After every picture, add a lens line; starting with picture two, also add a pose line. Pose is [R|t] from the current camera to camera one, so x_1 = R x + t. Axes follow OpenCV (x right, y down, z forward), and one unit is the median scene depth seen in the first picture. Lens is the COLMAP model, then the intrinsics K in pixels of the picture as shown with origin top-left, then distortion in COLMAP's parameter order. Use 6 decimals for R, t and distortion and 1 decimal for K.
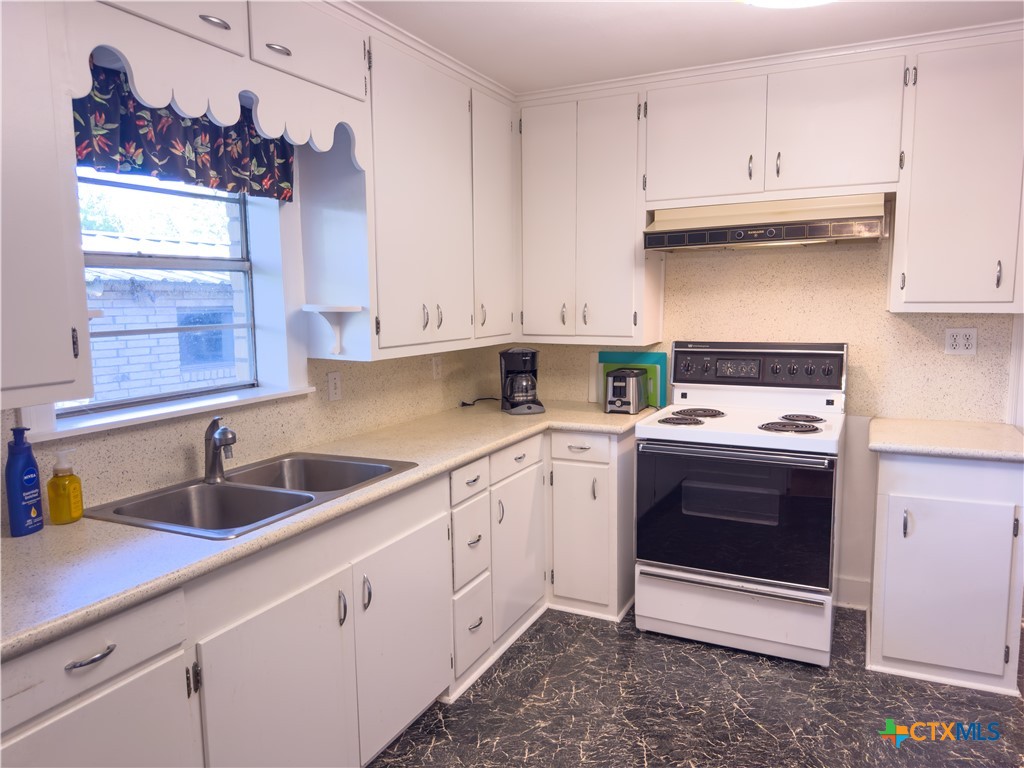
lens RADIAL K [[728.5, 0, 515.7], [0, 728.5, 380.9], [0, 0, 1]] dist [0.118457, -0.190616]
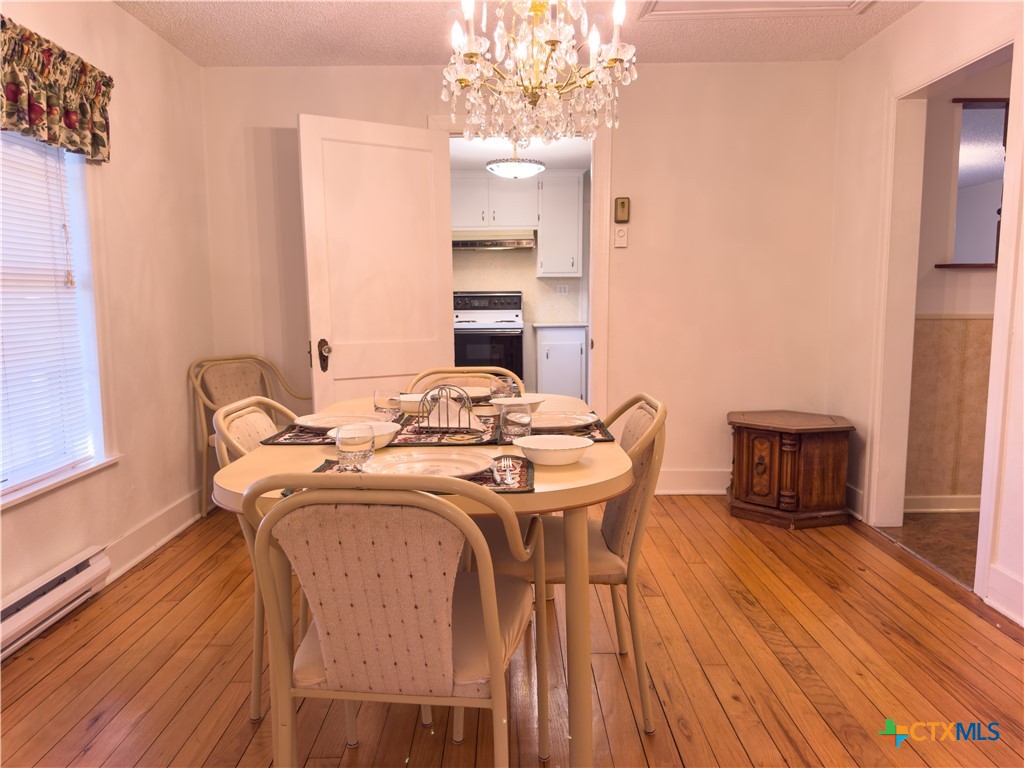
lens RADIAL K [[728.5, 0, 515.7], [0, 728.5, 380.9], [0, 0, 1]] dist [0.118457, -0.190616]
pose [[0.900754, -0.044551, 0.432039, -0.661593], [0.049581, 0.998770, -0.000381, 0.261002], [-0.431491, 0.021764, 0.901855, -1.220381]]
